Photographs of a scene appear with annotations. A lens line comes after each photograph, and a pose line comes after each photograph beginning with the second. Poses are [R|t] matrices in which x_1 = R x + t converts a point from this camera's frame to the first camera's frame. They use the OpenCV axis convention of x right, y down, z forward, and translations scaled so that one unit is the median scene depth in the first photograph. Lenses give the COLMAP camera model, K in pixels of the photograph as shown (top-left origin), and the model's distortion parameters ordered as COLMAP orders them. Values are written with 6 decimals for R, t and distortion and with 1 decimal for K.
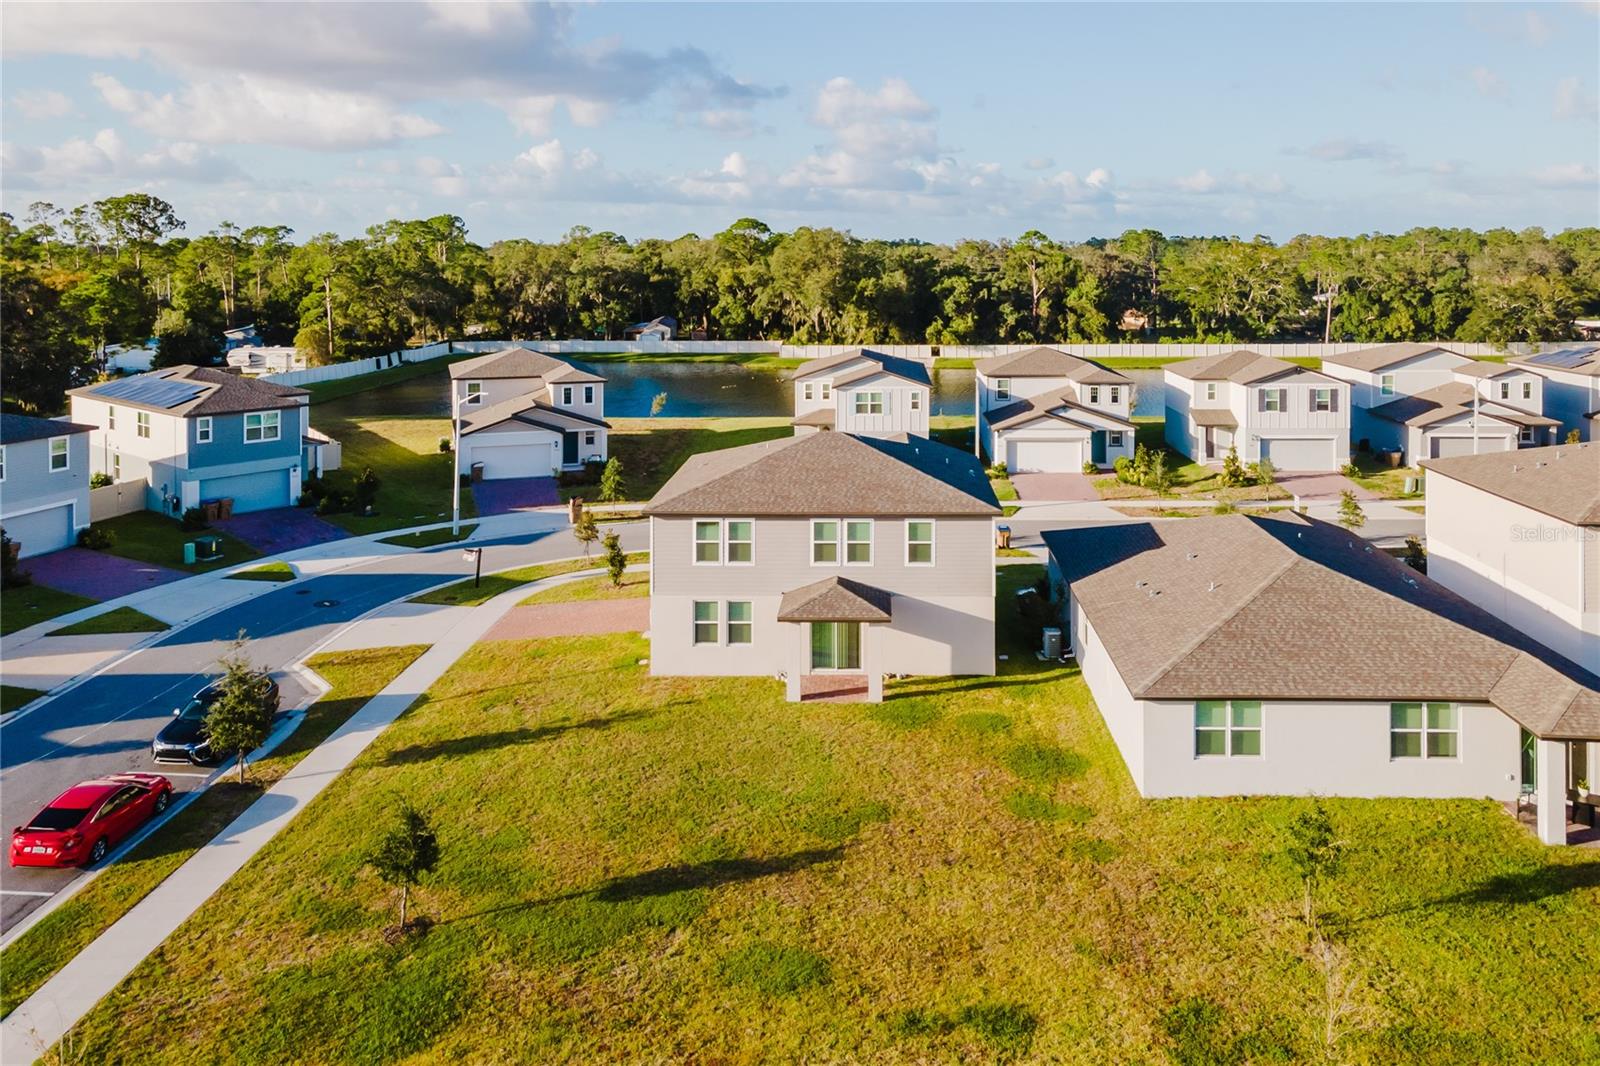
lens RADIAL K [[1192.9, 0, 800.0], [0, 1192.9, 533.0], [0, 0, 1]] dist [-0.005249, 0.001569]
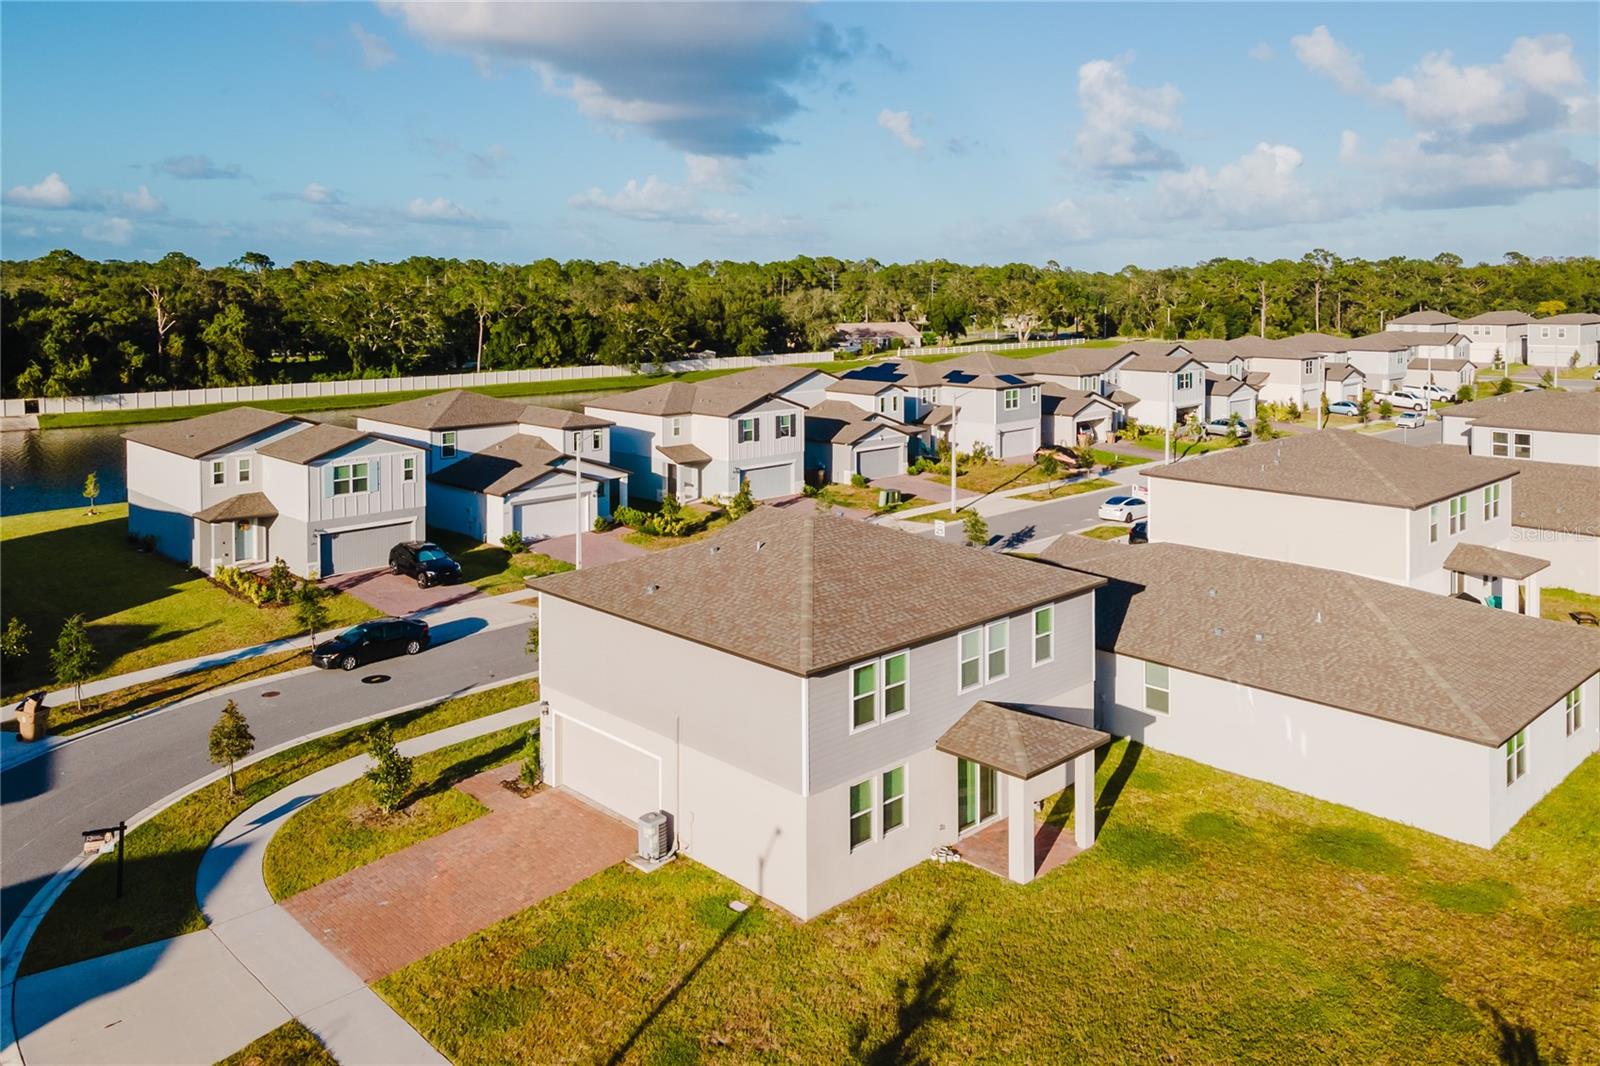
lens RADIAL K [[1240.8, 0, 799.5], [0, 1240.8, 509.0], [0, 0, 1]] dist [0.055680, 0.004693]
pose [[0.699432, -0.127265, 0.703277, -0.267810], [0.162798, 0.986520, 0.016613, -0.052534], [-0.695911, 0.102873, 0.710722, 0.232890]]
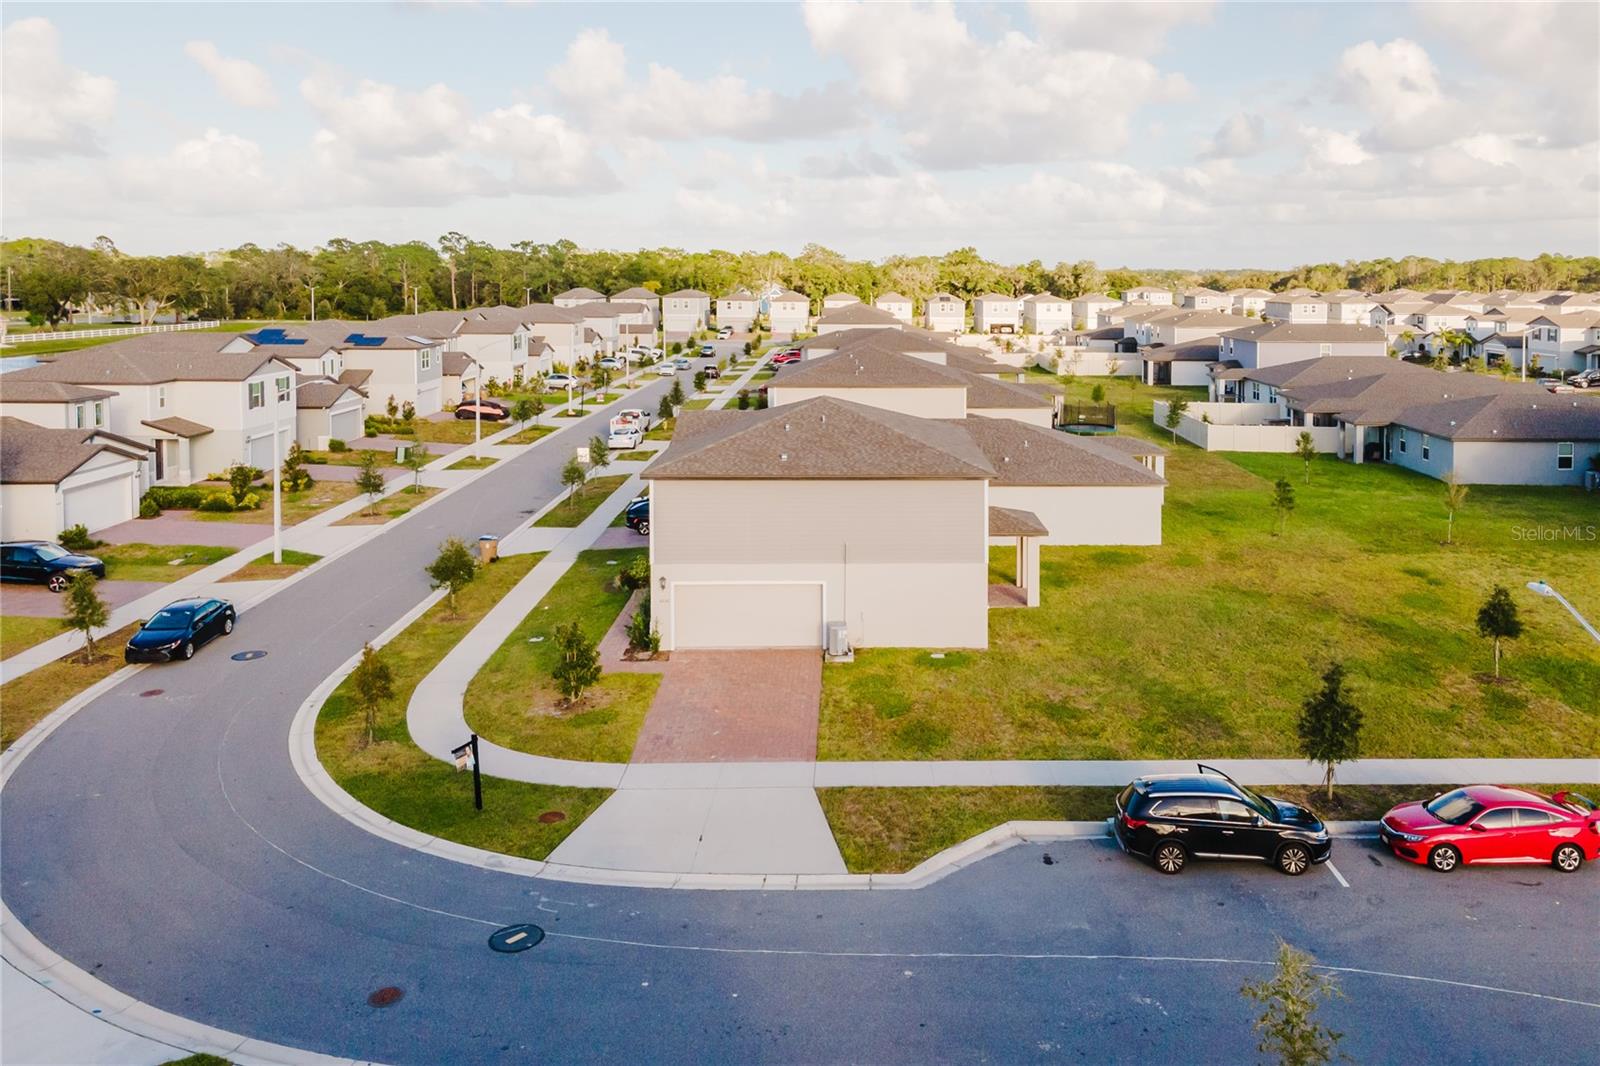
lens RADIAL K [[1240.8, 0, 799.5], [0, 1240.8, 509.0], [0, 0, 1]] dist [0.055680, 0.004693]
pose [[0.052061, -0.189170, 0.980563, -0.491123], [0.230153, 0.957735, 0.172546, -0.088434], [-0.971761, 0.216697, 0.093399, 0.474982]]
